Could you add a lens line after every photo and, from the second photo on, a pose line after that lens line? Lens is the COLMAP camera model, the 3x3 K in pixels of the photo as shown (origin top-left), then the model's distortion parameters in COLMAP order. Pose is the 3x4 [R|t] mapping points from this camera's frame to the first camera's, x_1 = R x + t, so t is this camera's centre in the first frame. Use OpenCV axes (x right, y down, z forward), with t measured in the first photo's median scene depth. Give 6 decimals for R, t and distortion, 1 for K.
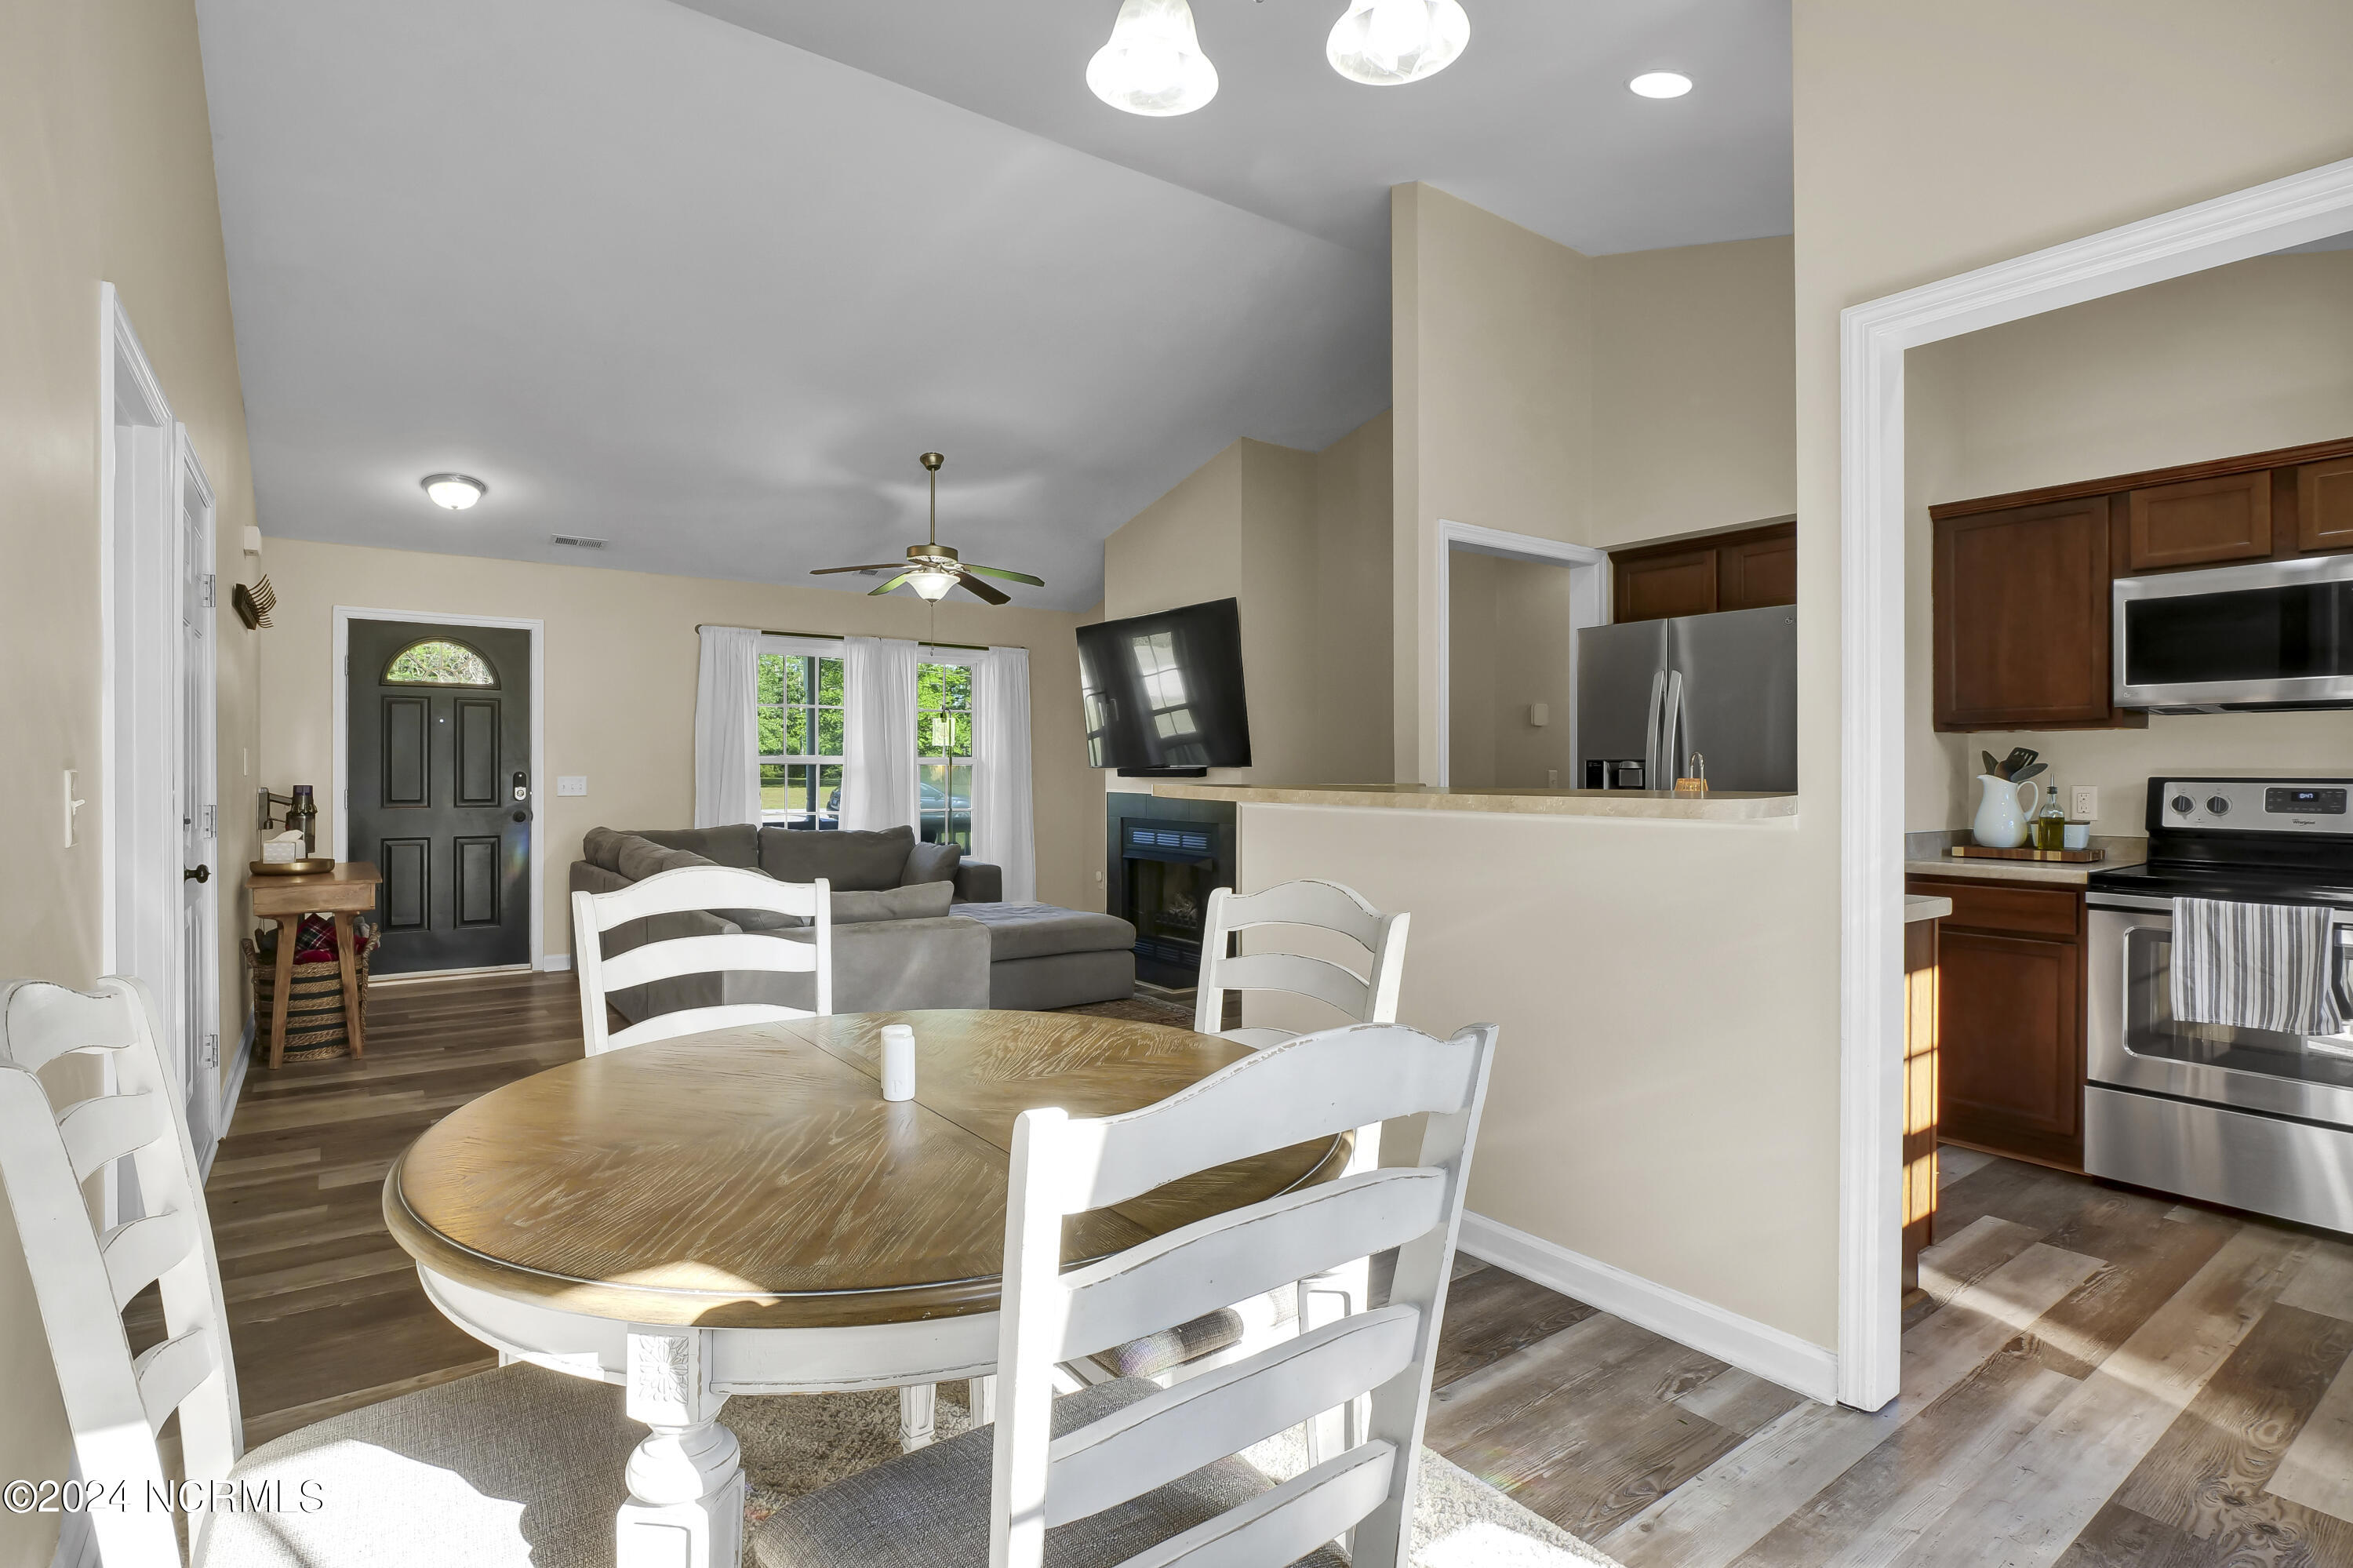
lens RADIAL K [[1139.2, 0, 1168.0], [0, 1139.2, 775.7], [0, 0, 1]] dist [-0.013941, -0.000070]
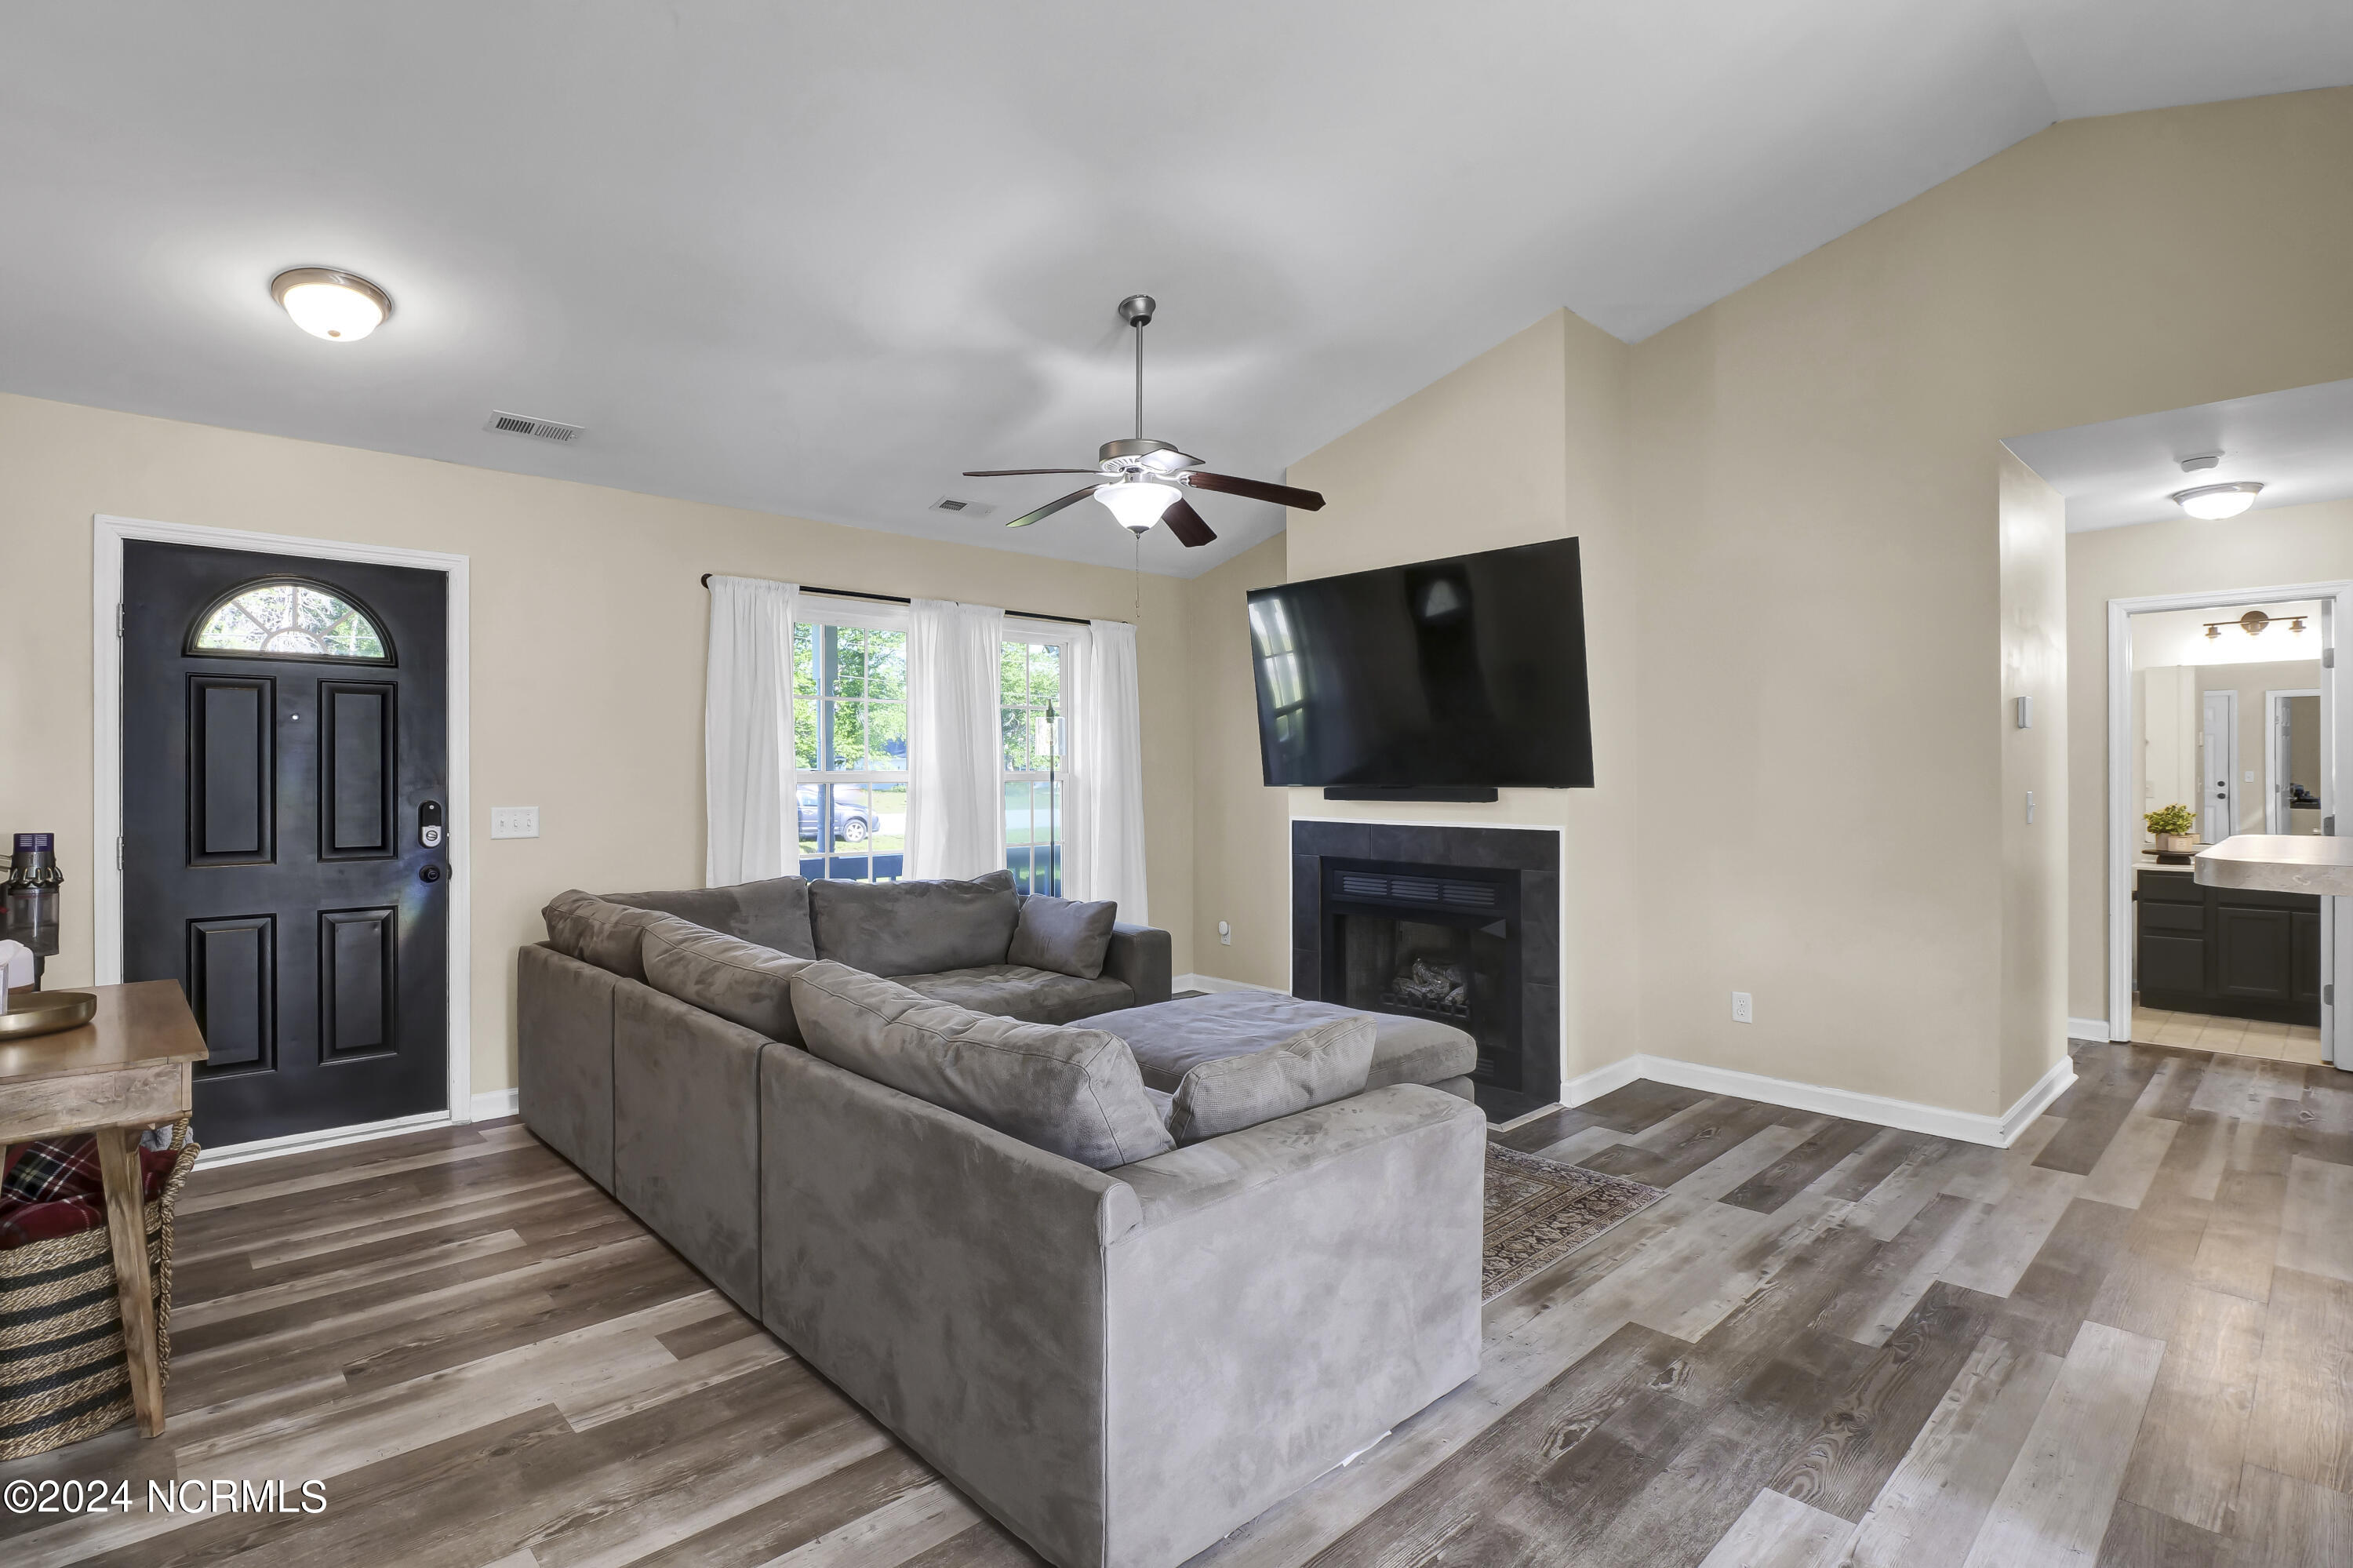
lens RADIAL K [[1126.4, 0, 1162.3], [0, 1126.4, 775.9], [0, 0, 1]] dist [-0.012537, -0.000627]
pose [[0.992137, -0.003999, 0.125095, -0.261304], [0.004288, 0.999989, -0.002041, -0.014369], [-0.125085, 0.002562, 0.992143, 0.357888]]
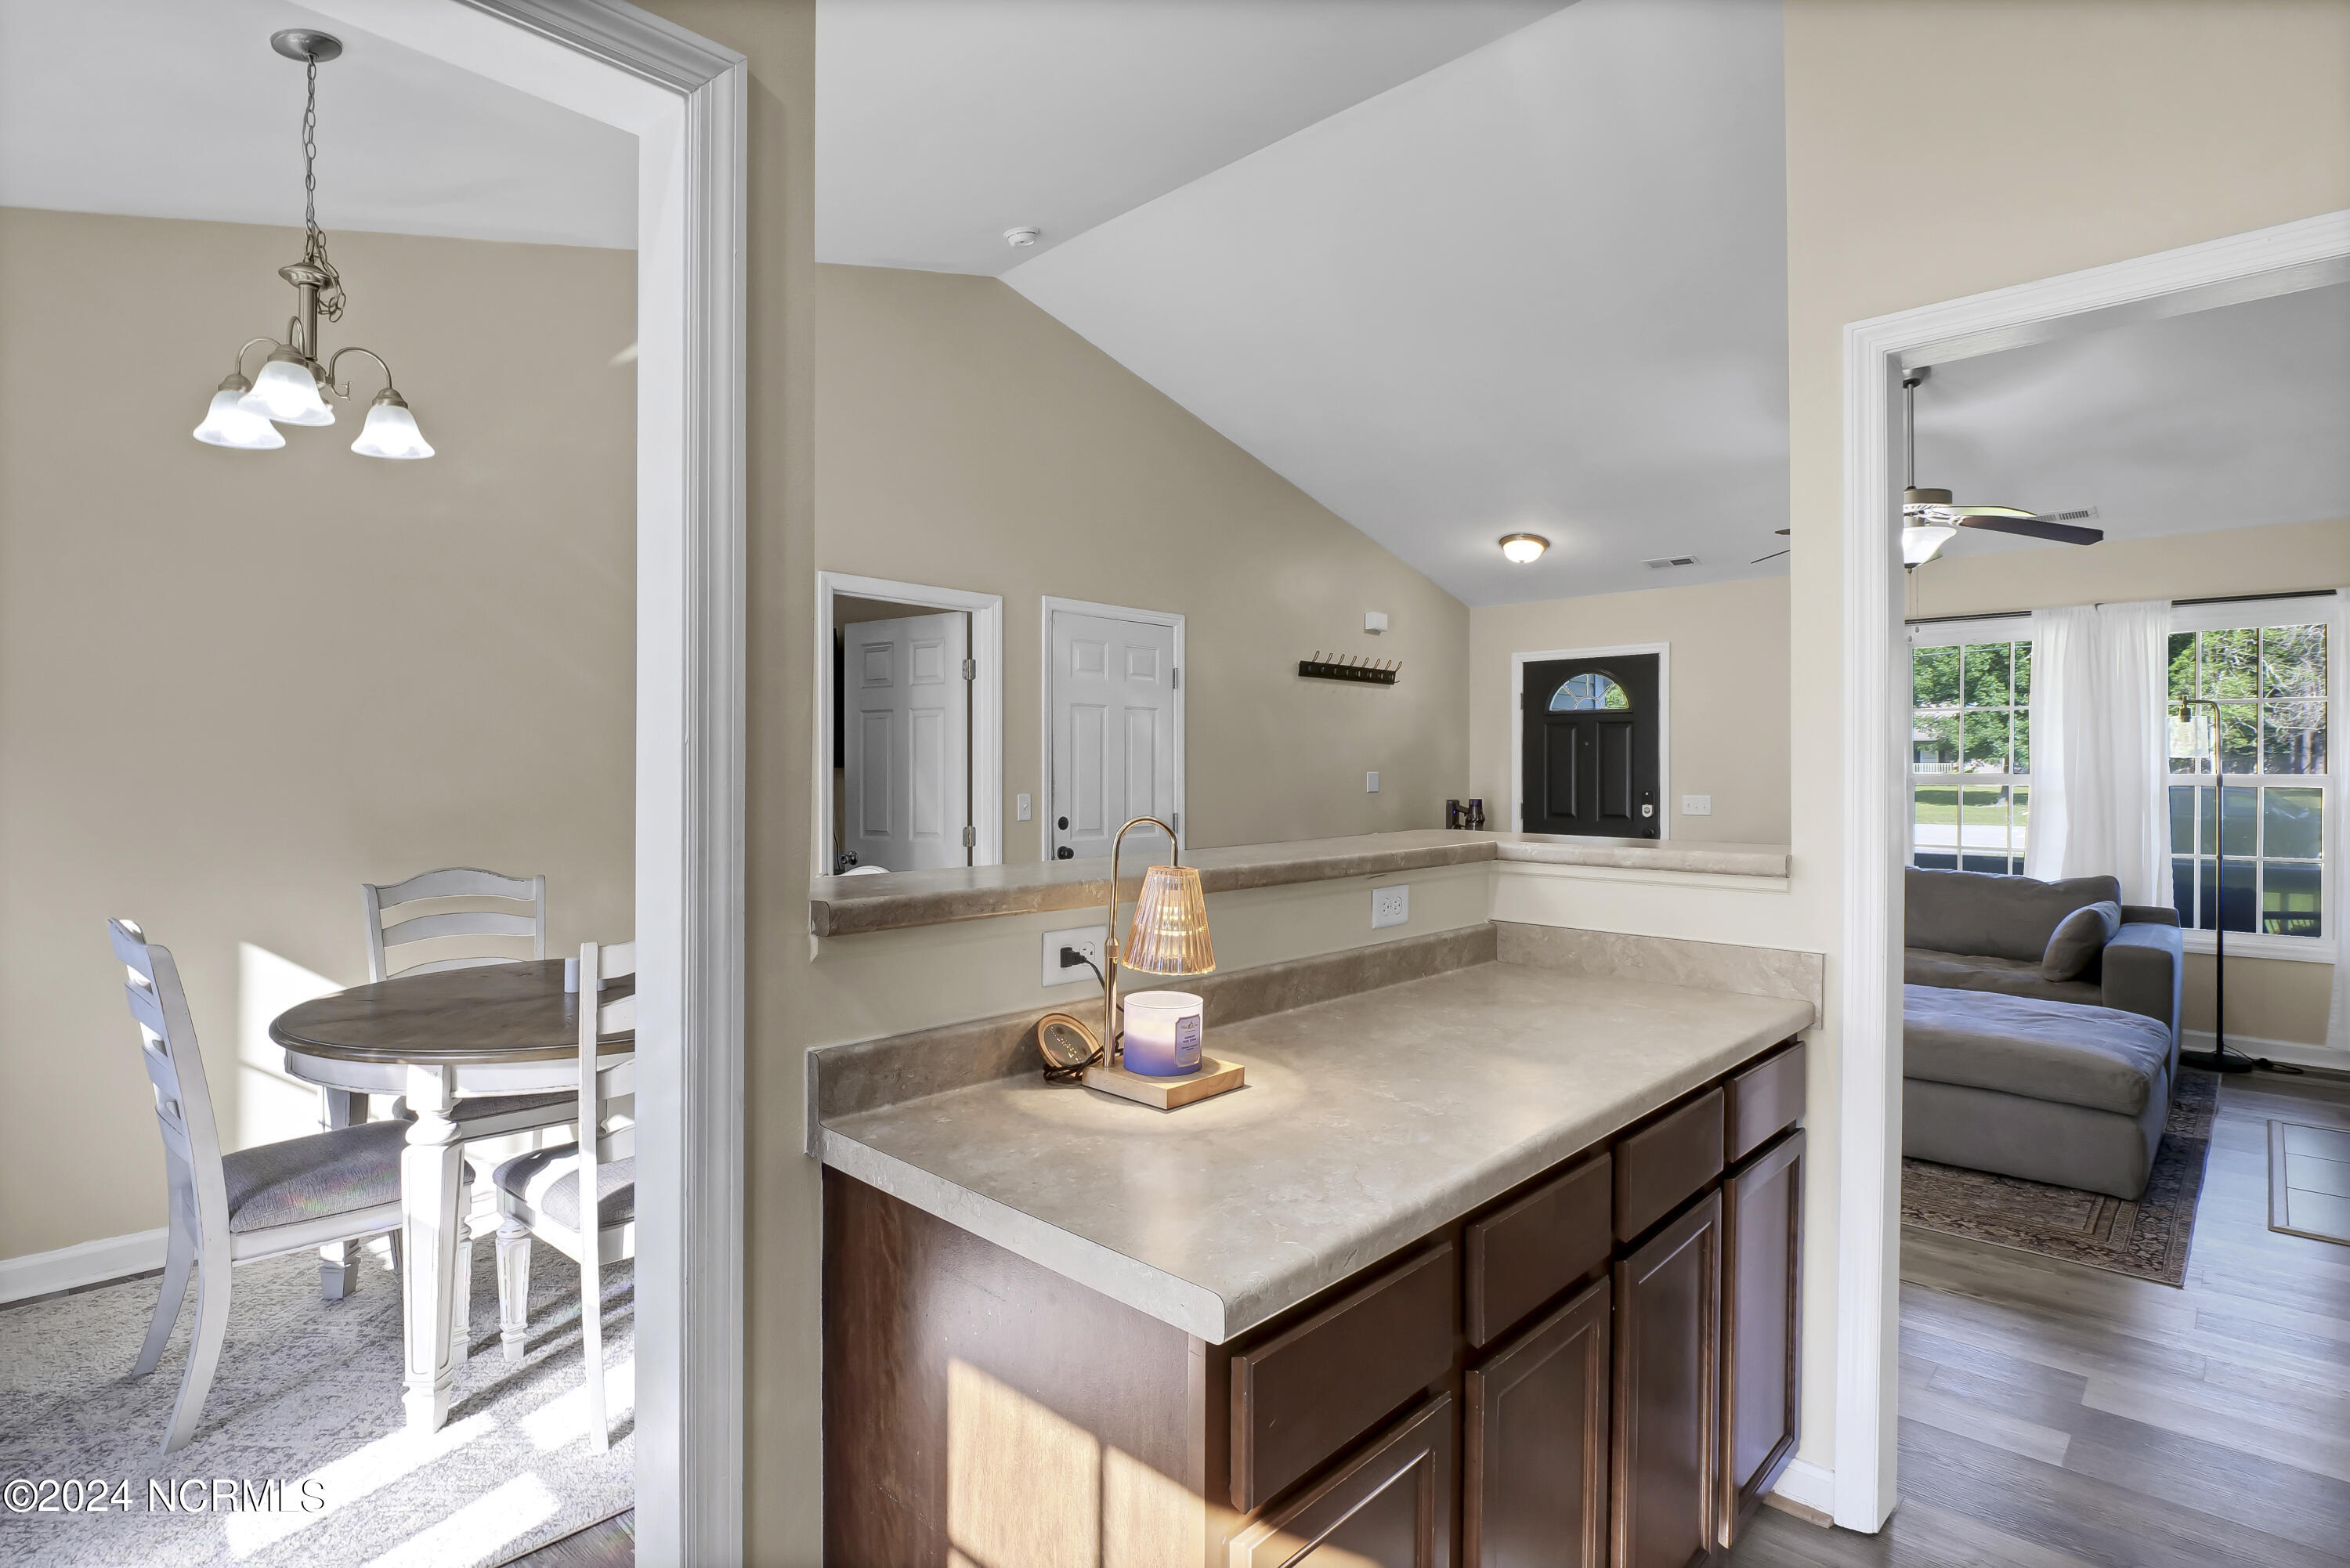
lens RADIAL K [[1156.8, 0, 1154.0], [0, 1156.8, 773.1], [0, 0, 1]] dist [-0.012171, -0.000723]
pose [[0.173377, 0.002597, -0.984852, 0.413814], [-0.007196, 0.999973, 0.001370, -0.017688], [0.984829, 0.006849, 0.173391, 0.375683]]
